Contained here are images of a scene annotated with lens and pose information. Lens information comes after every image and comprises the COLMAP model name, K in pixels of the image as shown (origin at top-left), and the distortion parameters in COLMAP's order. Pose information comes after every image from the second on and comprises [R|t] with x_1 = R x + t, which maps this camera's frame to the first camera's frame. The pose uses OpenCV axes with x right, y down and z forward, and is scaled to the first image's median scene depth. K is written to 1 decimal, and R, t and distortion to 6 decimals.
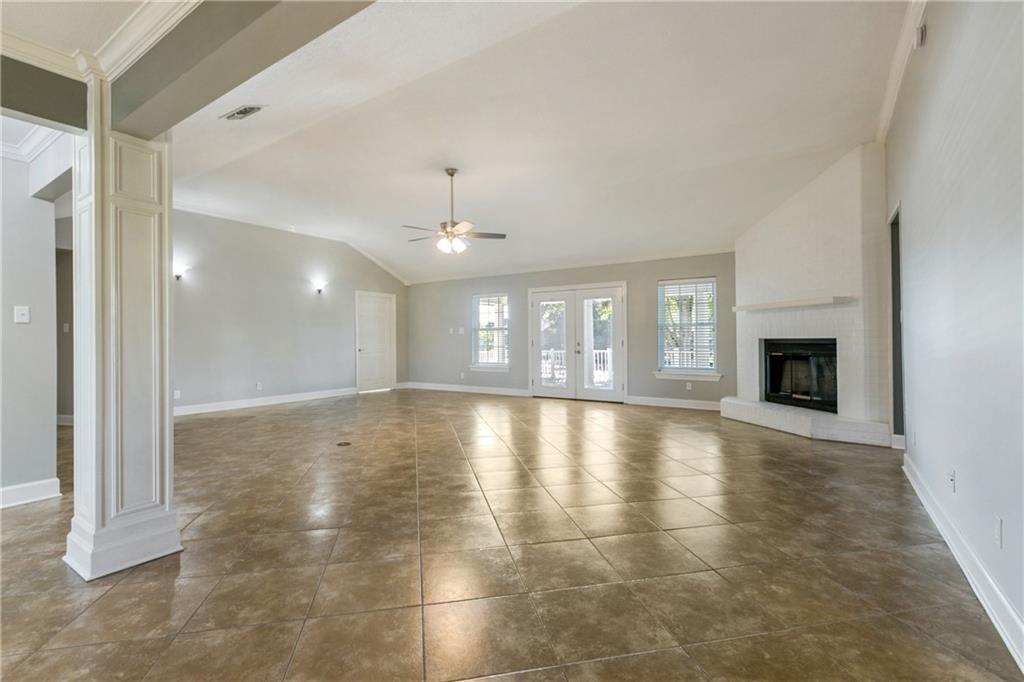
lens RADIAL K [[469.6, 0, 514.6], [0, 469.6, 334.7], [0, 0, 1]] dist [0.000031, -0.001160]
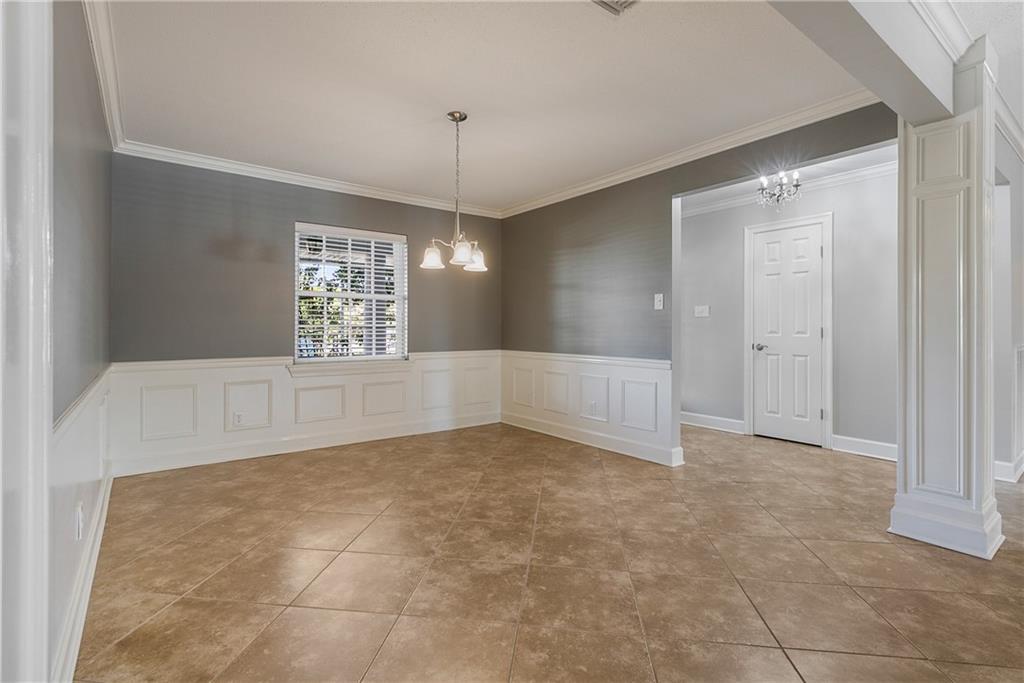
lens RADIAL K [[469.6, 0, 507.4], [0, 469.6, 337.1], [0, 0, 1]] dist [0.000031, -0.001160]
pose [[-0.337960, 0.018320, -0.940982, 0.601547], [0.000540, 0.999814, 0.019272, 0.027466], [0.941160, 0.006005, -0.337907, 0.620409]]
